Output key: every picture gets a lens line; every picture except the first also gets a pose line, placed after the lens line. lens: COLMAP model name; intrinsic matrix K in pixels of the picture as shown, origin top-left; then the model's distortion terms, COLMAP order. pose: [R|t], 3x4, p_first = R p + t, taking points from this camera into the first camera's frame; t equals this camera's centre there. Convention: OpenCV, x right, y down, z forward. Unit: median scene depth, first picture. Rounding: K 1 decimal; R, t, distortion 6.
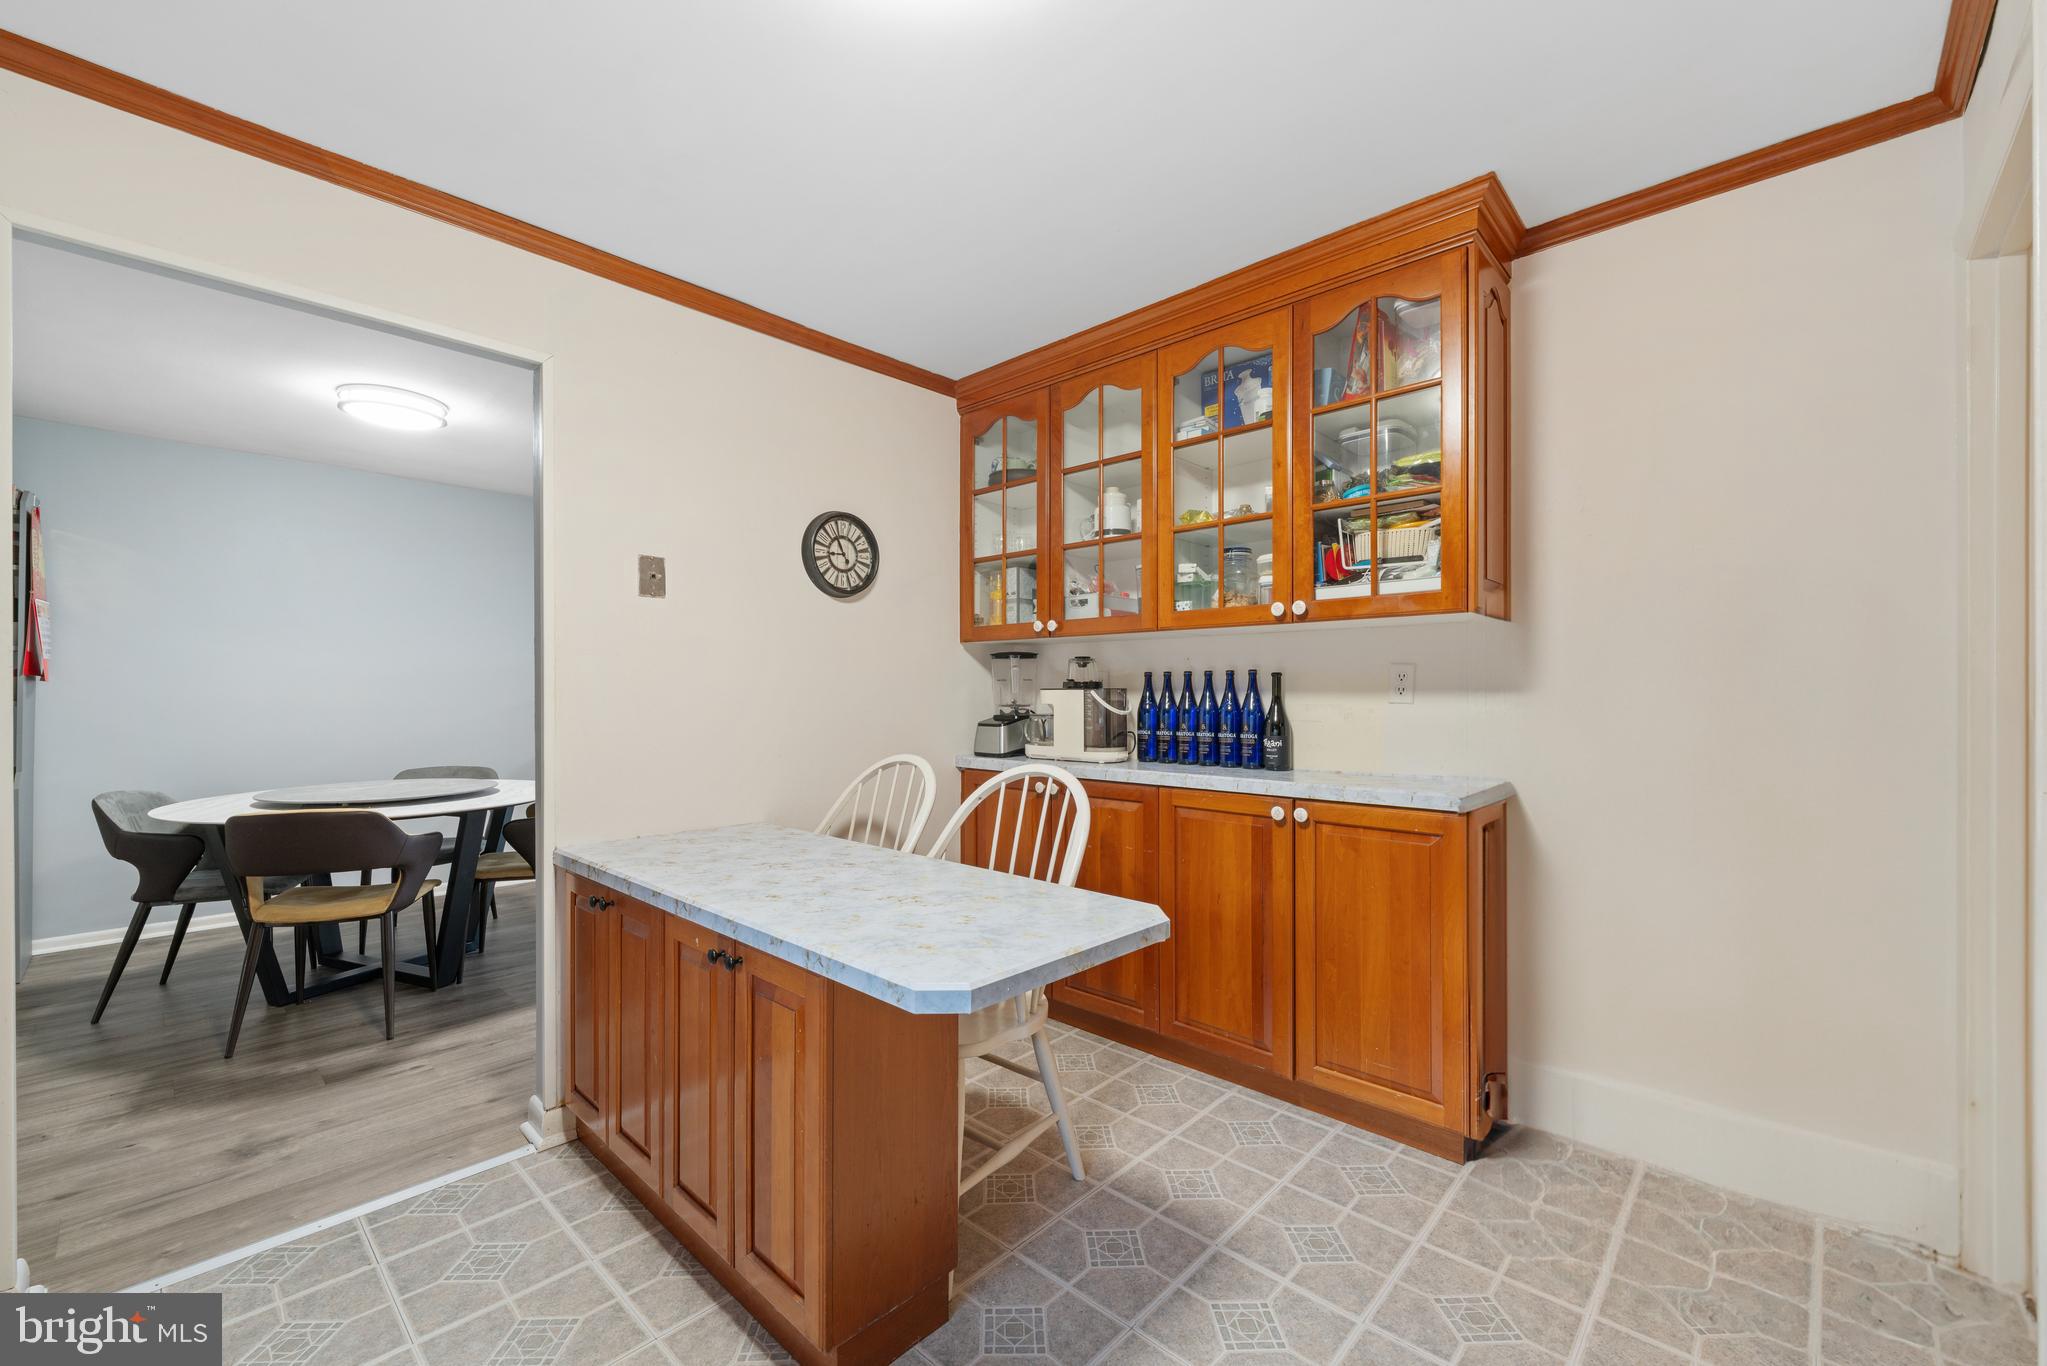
lens RADIAL K [[828.3, 0, 1004.8], [0, 828.3, 690.4], [0, 0, 1]] dist [0.000327, 0.000002]
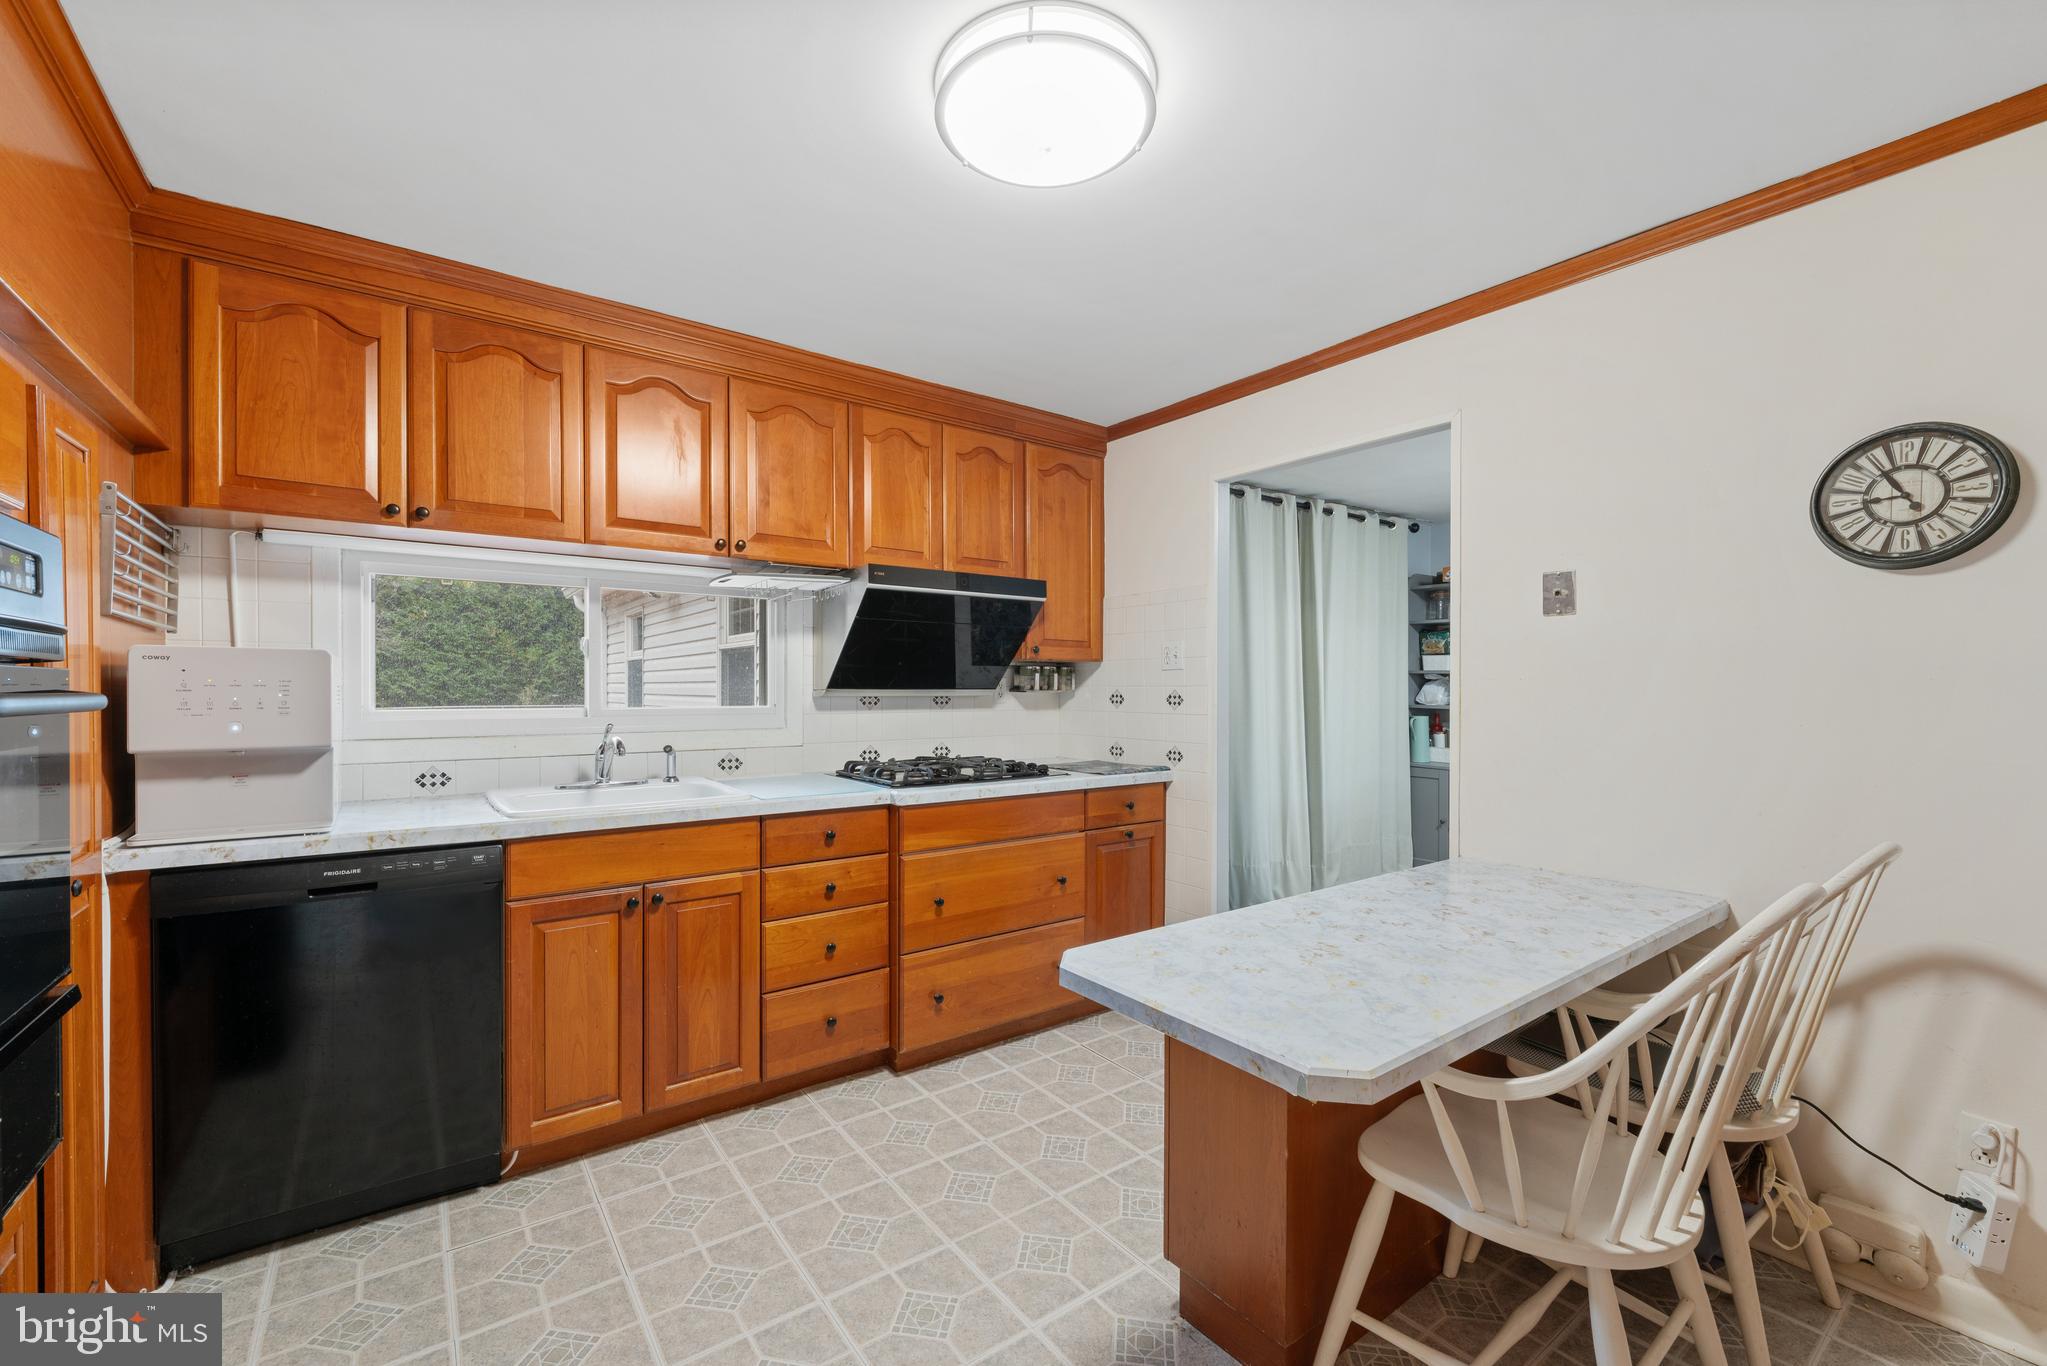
lens RADIAL K [[830.7, 0, 1024.2], [0, 830.7, 688.2], [0, 0, 1]] dist [0.001763, 0.000229]
pose [[-0.165481, -0.001225, -0.986212, 0.549742], [0.002902, 0.999994, -0.001729, -0.029041], [0.986209, -0.003148, -0.165477, 0.518698]]
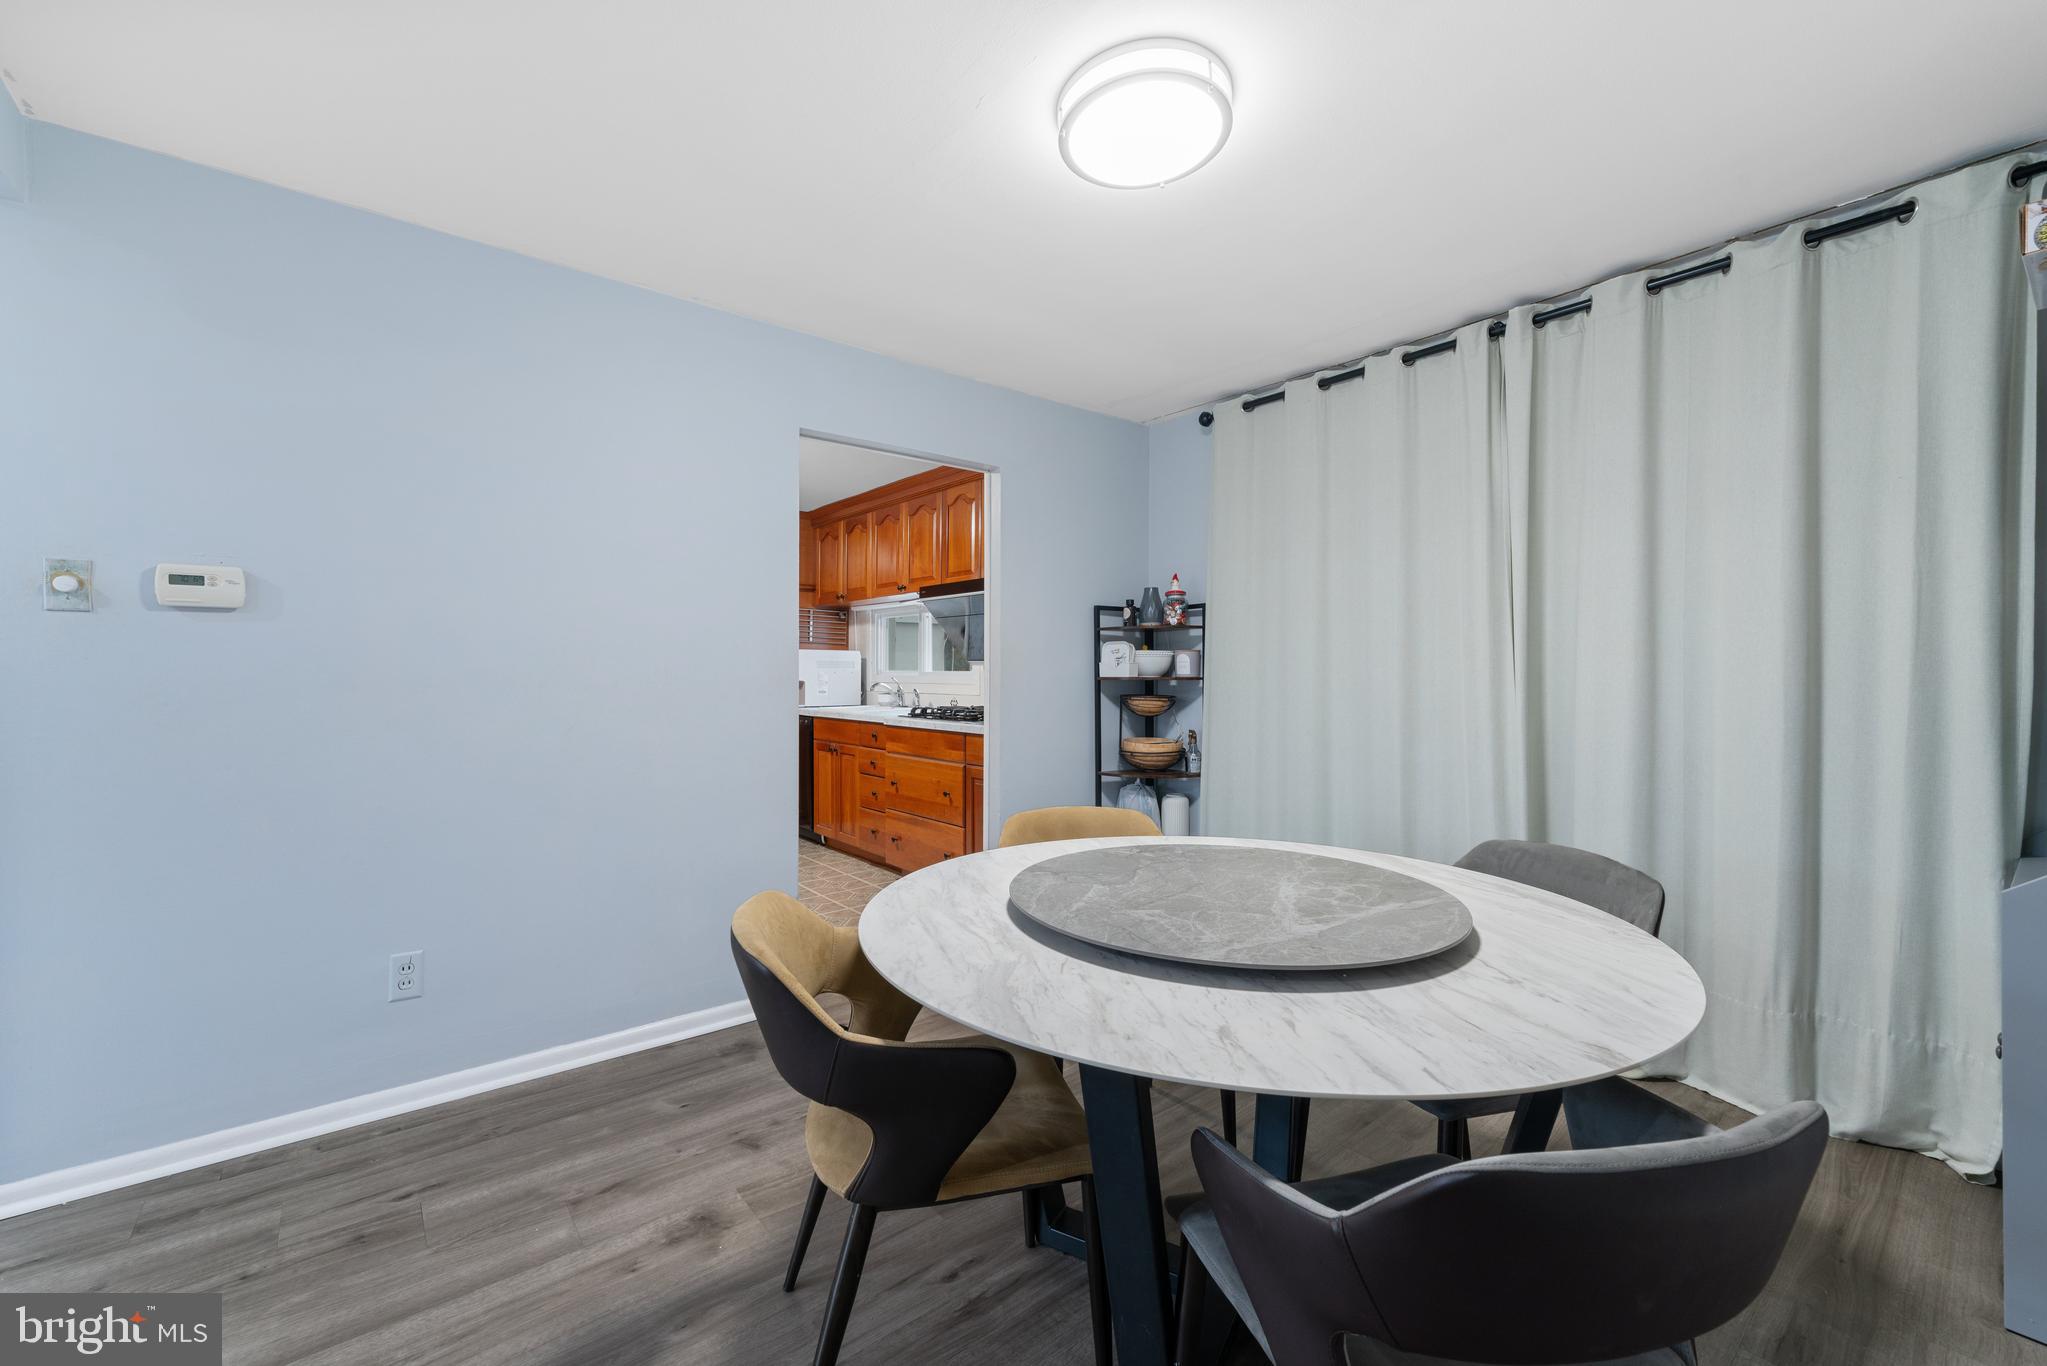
lens RADIAL K [[847.9, 0, 1019.1], [0, 847.9, 672.8], [0, 0, 1]] dist [0.002153, 0.000368]
pose [[-0.992957, 0.001829, 0.118463, -0.927793], [0.001521, 0.999995, -0.002683, 0.003140], [-0.118467, -0.002484, -0.992955, 2.011765]]
